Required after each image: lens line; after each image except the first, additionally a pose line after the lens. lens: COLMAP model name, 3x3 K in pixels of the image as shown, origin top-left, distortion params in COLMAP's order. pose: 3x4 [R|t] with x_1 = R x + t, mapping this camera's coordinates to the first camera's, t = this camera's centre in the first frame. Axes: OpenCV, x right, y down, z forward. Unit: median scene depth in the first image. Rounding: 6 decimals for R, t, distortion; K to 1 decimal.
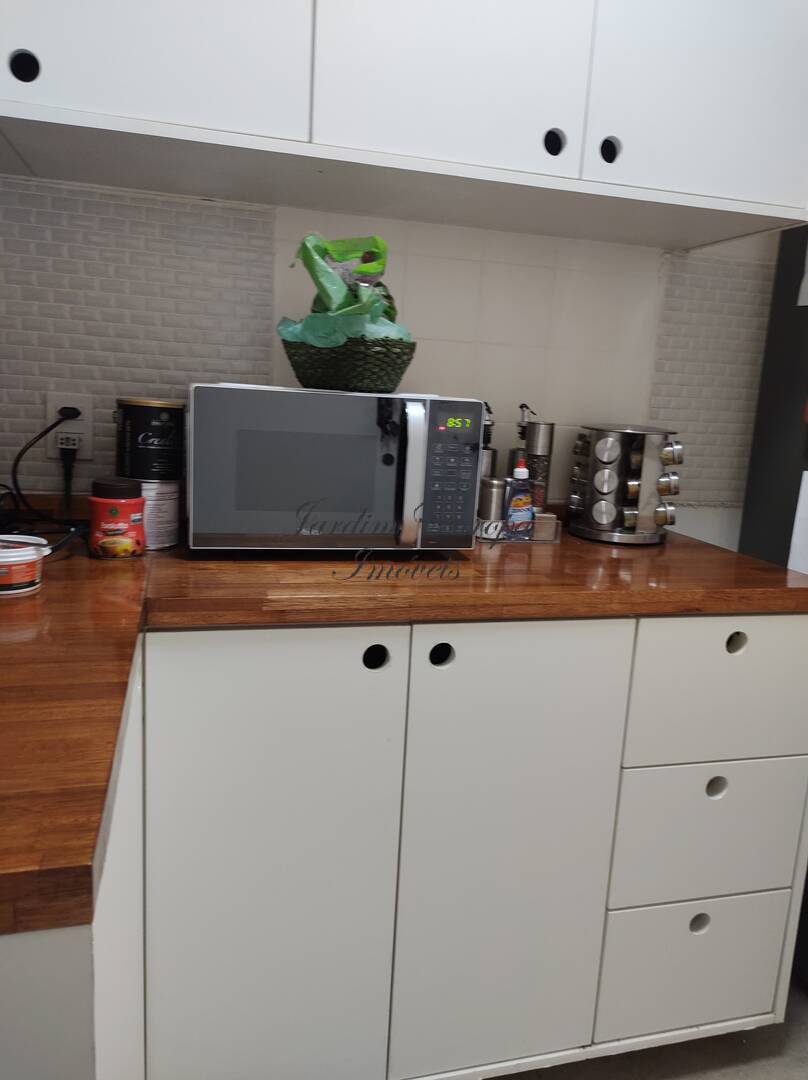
lens RADIAL K [[809.2, 0, 404.6], [0, 809.2, 536.4], [0, 0, 1]] dist [0.050353, -0.006229]
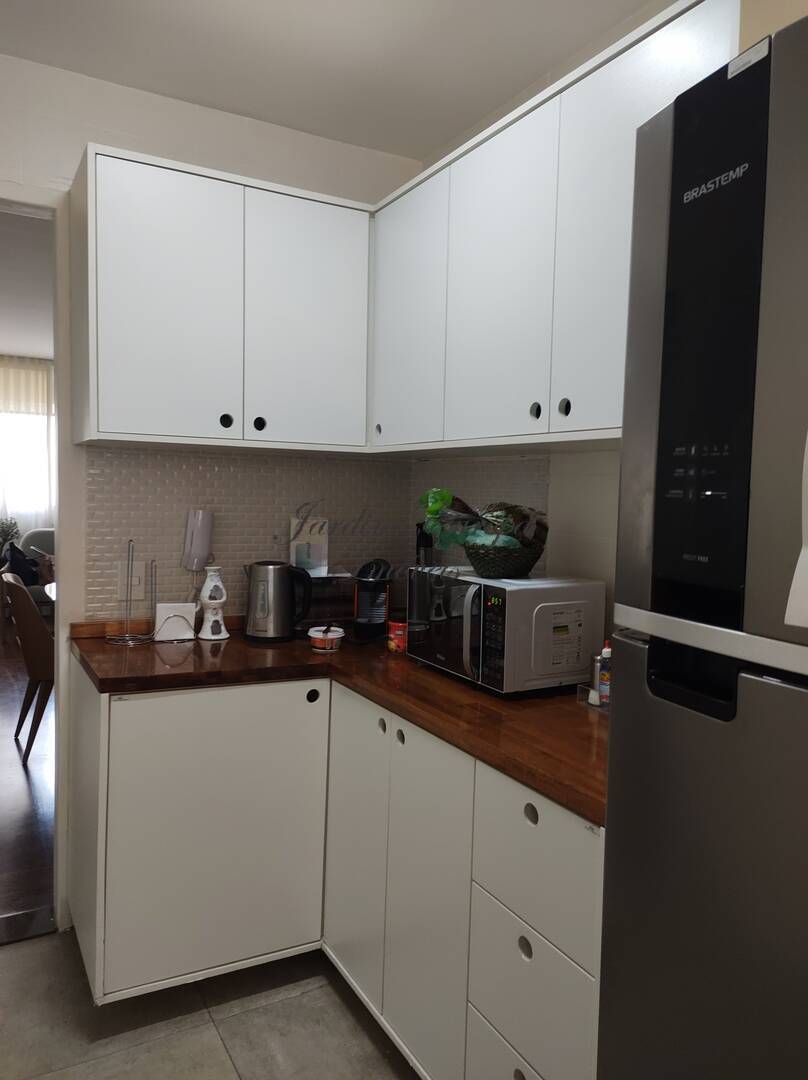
lens RADIAL K [[809.2, 0, 402.3], [0, 809.2, 541.0], [0, 0, 1]] dist [0.050353, -0.006229]
pose [[0.226099, 0.015098, -0.973987, 1.478944], [-0.194285, 0.980489, -0.029902, -0.174529], [0.954533, 0.195992, 0.224621, 0.508486]]
